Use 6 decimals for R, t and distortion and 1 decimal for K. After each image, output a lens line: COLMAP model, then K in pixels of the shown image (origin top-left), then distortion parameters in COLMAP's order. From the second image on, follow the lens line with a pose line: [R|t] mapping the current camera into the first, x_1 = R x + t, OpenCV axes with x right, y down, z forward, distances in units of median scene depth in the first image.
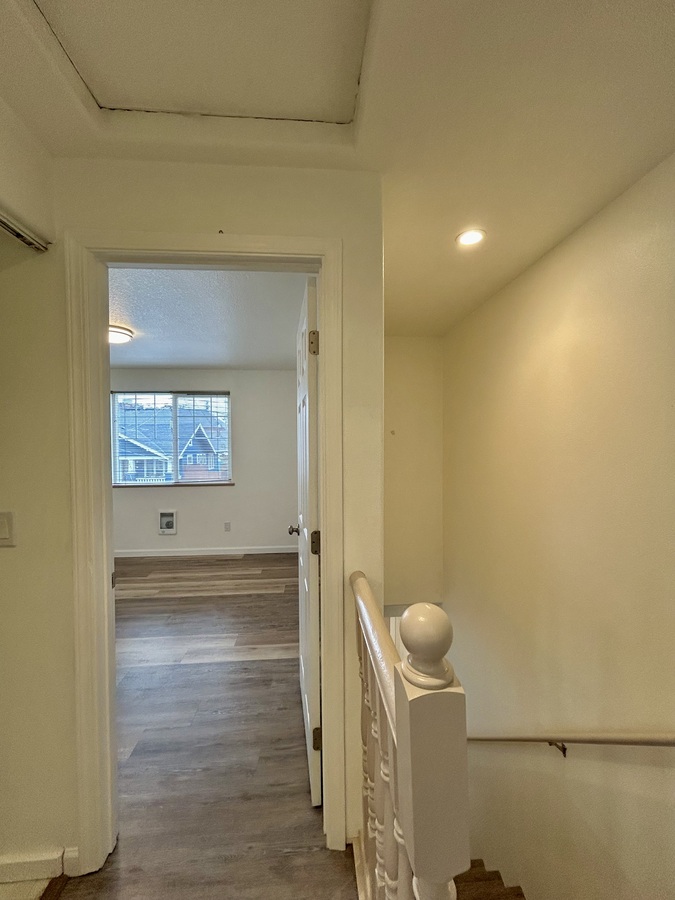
lens RADIAL K [[361.0, 0, 336.6], [0, 361.0, 449.5], [0, 0, 1]] dist [-0.002303, 0.000829]
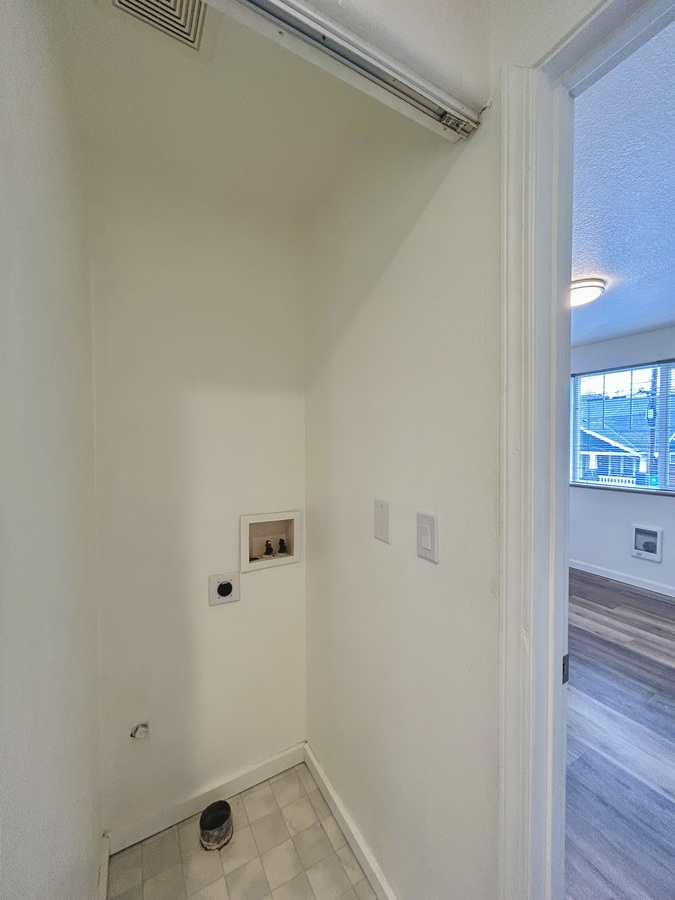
lens RADIAL K [[361.0, 0, 336.6], [0, 361.0, 449.5], [0, 0, 1]] dist [-0.002303, 0.000829]
pose [[0.420964, 0.029330, -0.906603, -0.091597], [-0.014912, 0.999566, 0.025413, 0.005346], [0.906955, 0.002822, 0.421218, 0.148936]]
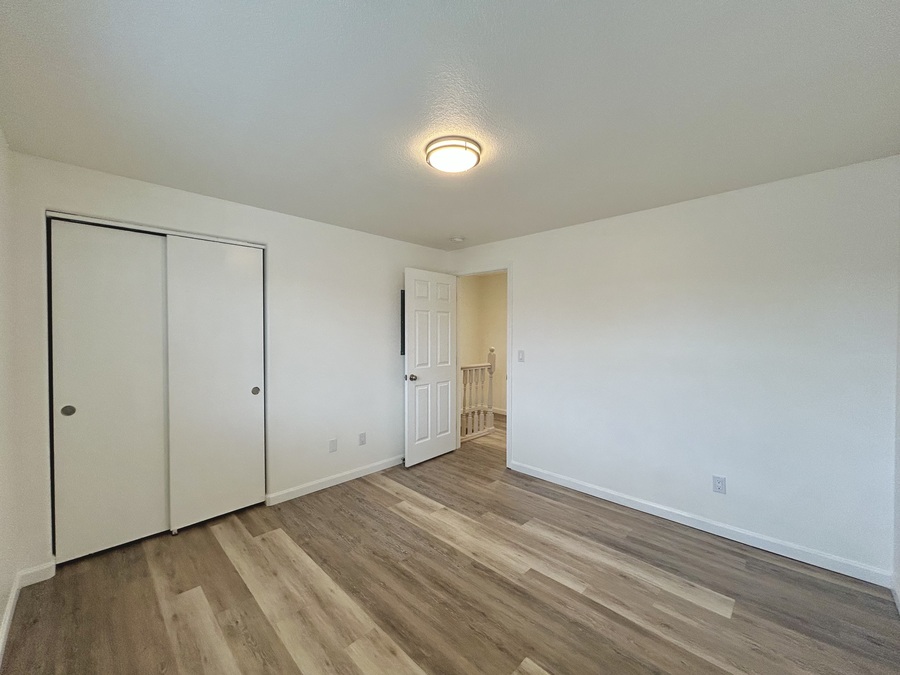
lens RADIAL K [[359.9, 0, 450.0], [0, 359.9, 337.5], [0, 0, 1]] dist [-0.001494, 0.000393]
pose [[-0.658688, -0.006949, 0.752384, -0.826696], [0.016329, 0.999590, 0.023527, -0.008745], [-0.752239, 0.027782, -0.658304, 1.075996]]
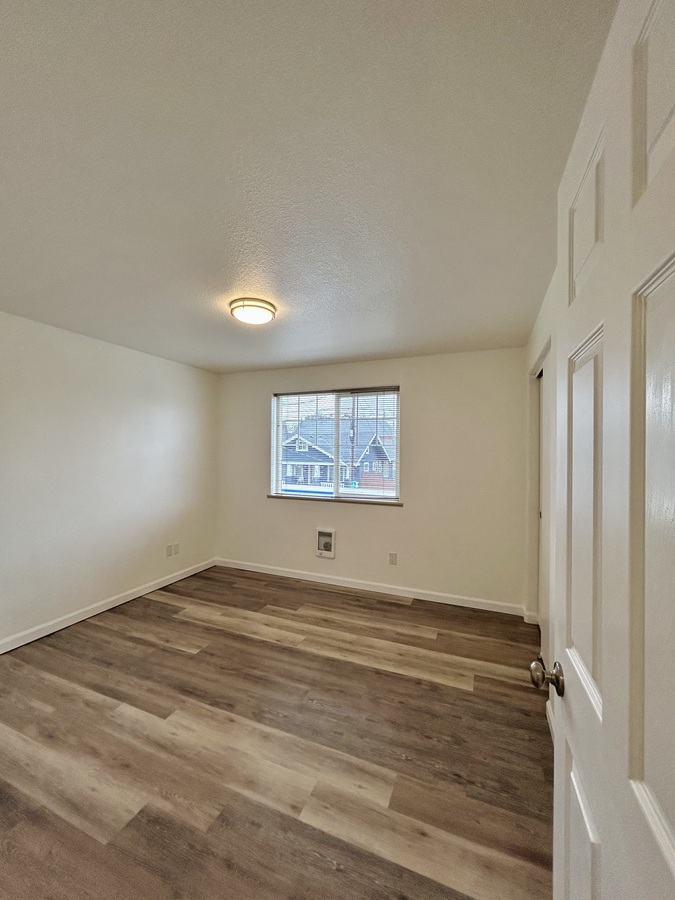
lens RADIAL K [[361.0, 0, 336.6], [0, 361.0, 449.5], [0, 0, 1]] dist [-0.002303, 0.000829]
pose [[0.889020, 0.012375, -0.457701, -0.067333], [-0.023336, 0.999560, -0.018302, -0.005420], [0.457273, 0.026952, 0.888918, 0.289273]]
